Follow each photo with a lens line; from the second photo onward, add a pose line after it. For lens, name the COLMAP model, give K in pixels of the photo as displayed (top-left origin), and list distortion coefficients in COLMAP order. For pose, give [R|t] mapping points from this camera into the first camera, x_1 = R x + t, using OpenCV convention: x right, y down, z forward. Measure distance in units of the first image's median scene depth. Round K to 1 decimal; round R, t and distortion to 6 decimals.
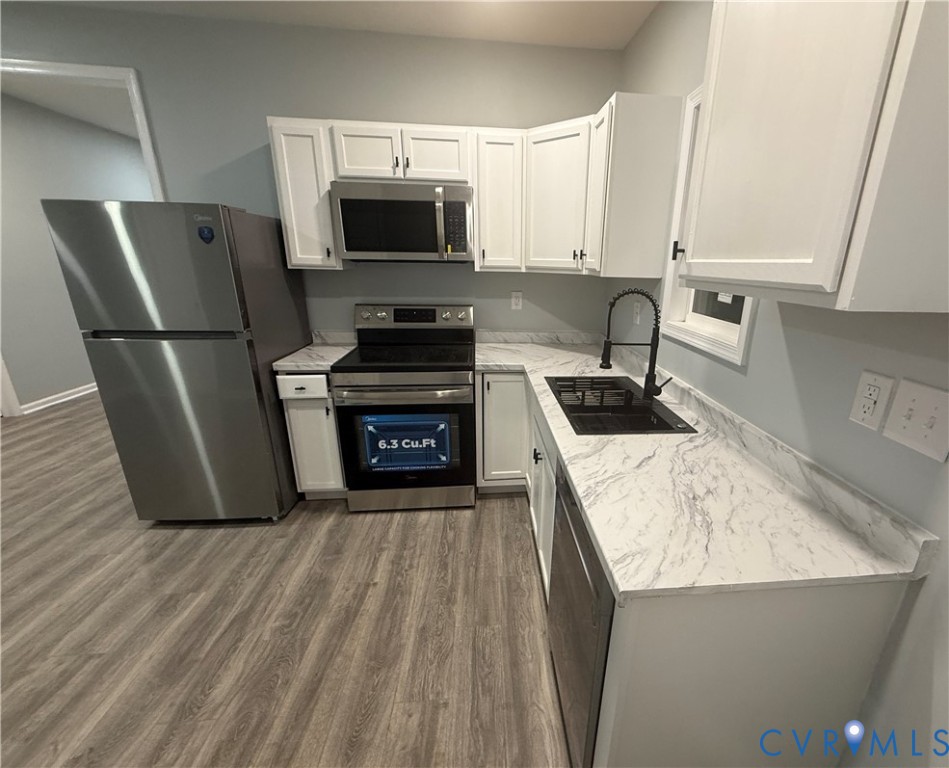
lens RADIAL K [[419.9, 0, 525.8], [0, 419.9, 391.0], [0, 0, 1]] dist [-0.003310, 0.000728]
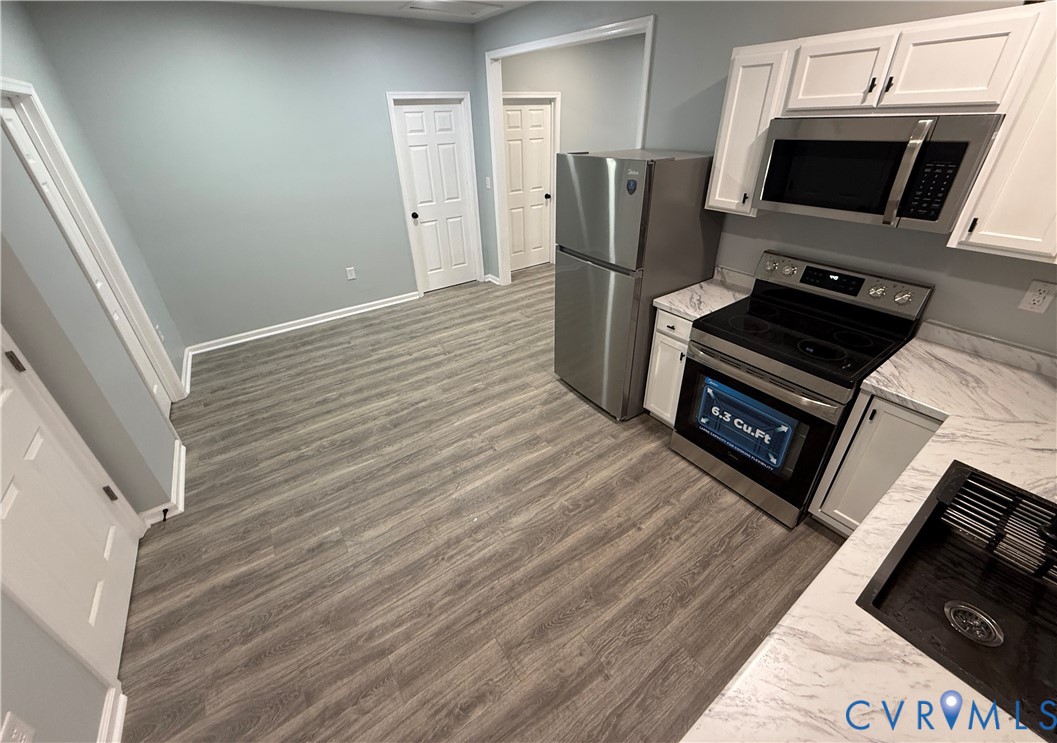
lens RADIAL K [[419.0, 0, 532.4], [0, 419.0, 339.9], [0, 0, 1]] dist [0.000018, 0.000110]
pose [[0.490831, 0.386578, -0.780796, 0.146003], [-0.233200, 0.921767, 0.309778, -0.234266], [0.839465, 0.030033, 0.542583, 0.128775]]
